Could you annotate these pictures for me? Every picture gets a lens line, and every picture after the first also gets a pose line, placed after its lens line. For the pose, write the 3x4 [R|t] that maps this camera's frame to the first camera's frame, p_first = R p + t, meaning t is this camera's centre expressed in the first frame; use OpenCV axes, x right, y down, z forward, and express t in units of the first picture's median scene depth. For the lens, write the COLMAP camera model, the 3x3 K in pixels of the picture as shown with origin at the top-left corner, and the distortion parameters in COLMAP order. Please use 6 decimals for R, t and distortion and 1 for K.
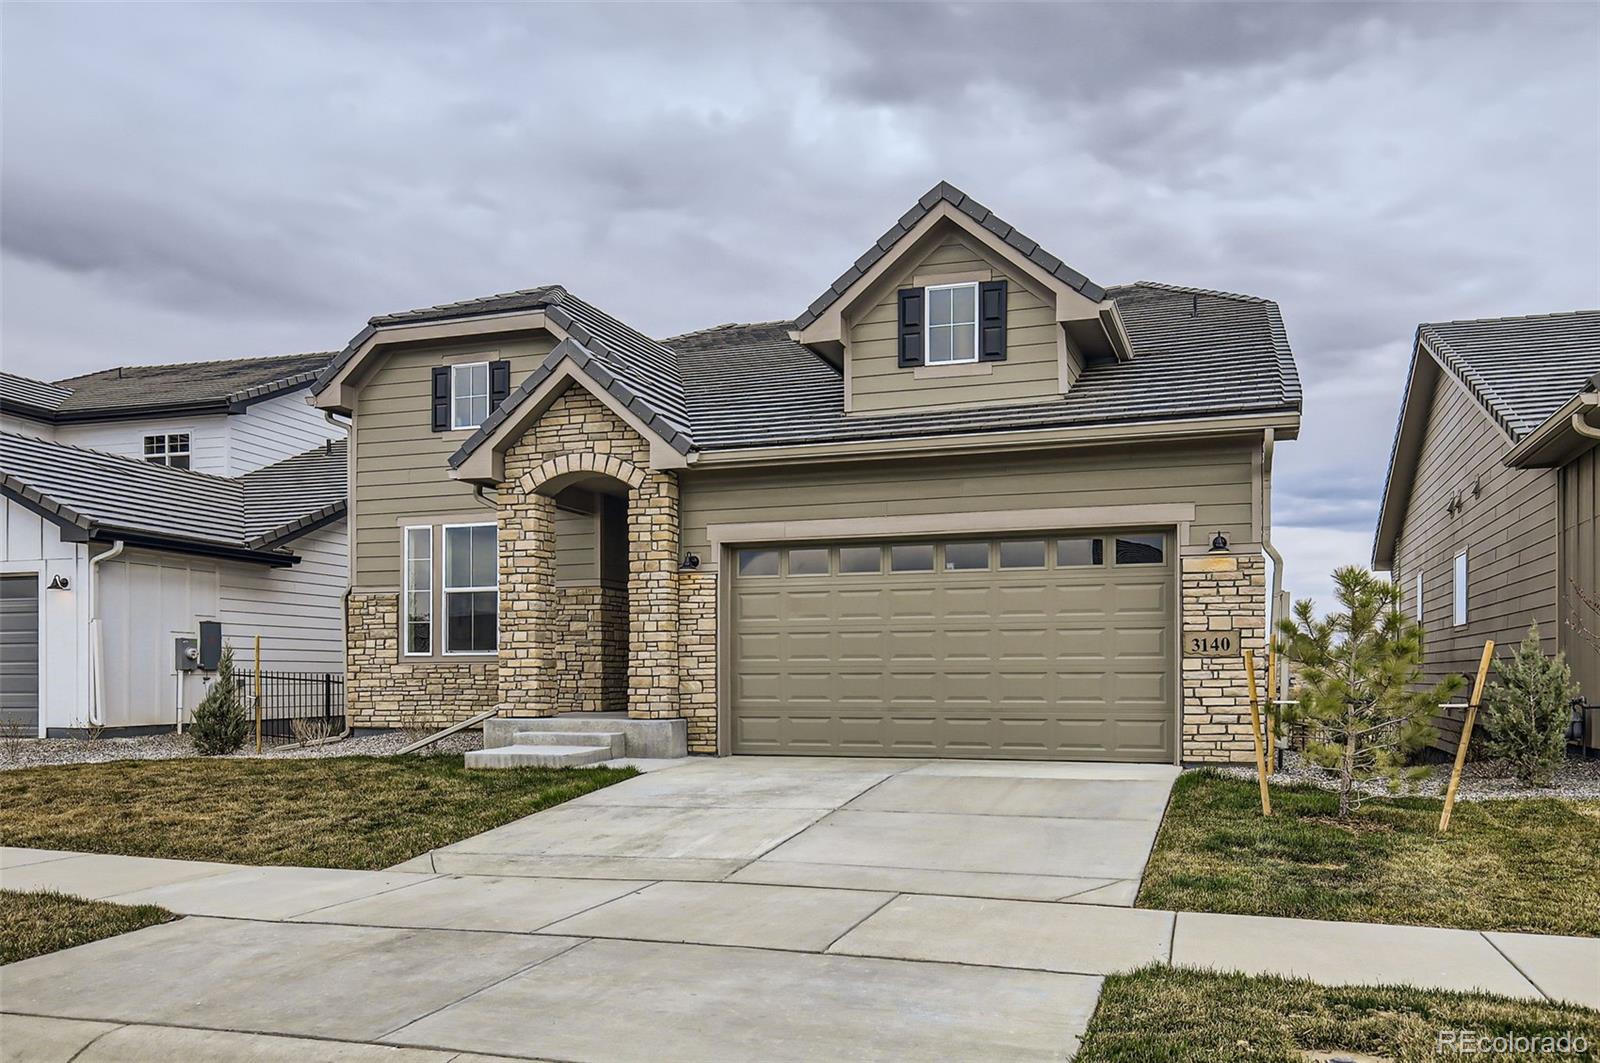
lens RADIAL K [[1236.1, 0, 825.8], [0, 1236.1, 663.1], [0, 0, 1]] dist [0.004062, -0.001054]
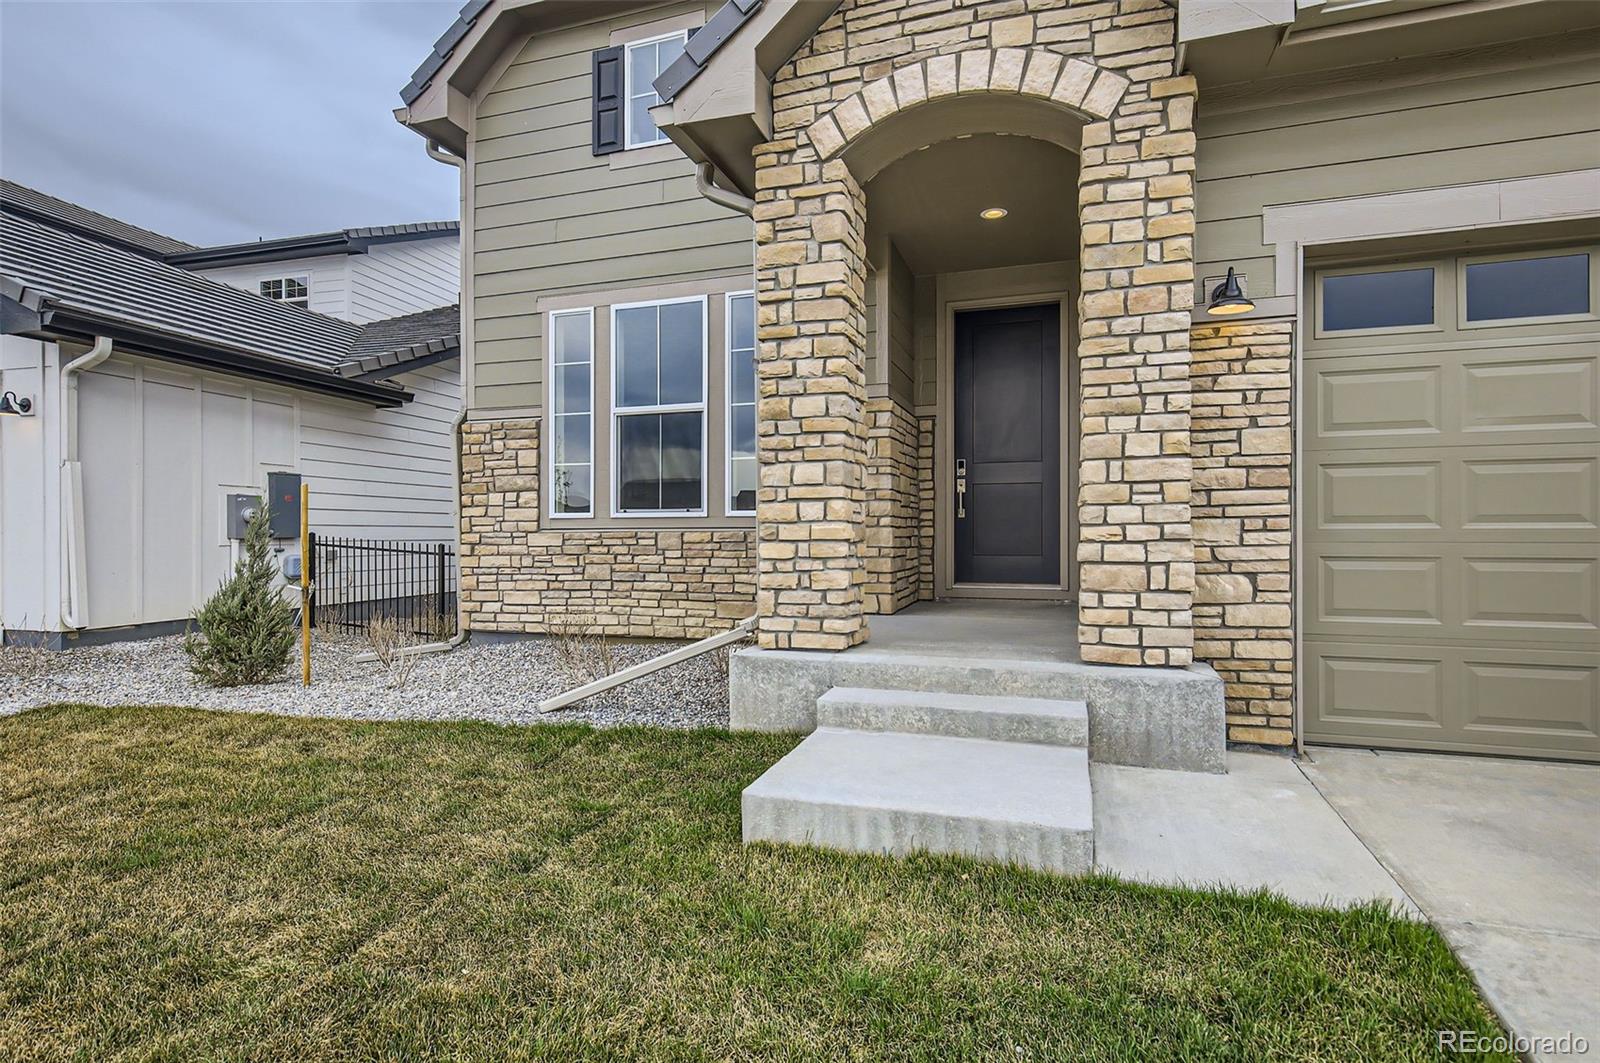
lens RADIAL K [[881.4, 0, 801.0], [0, 881.4, 530.1], [0, 0, 1]] dist [0.007274, -0.000057]
pose [[0.999391, 0.000349, -0.034897, -0.238021], [-0.000220, 0.999993, 0.003695, -0.001826], [0.034898, -0.003685, 0.999384, 0.671683]]
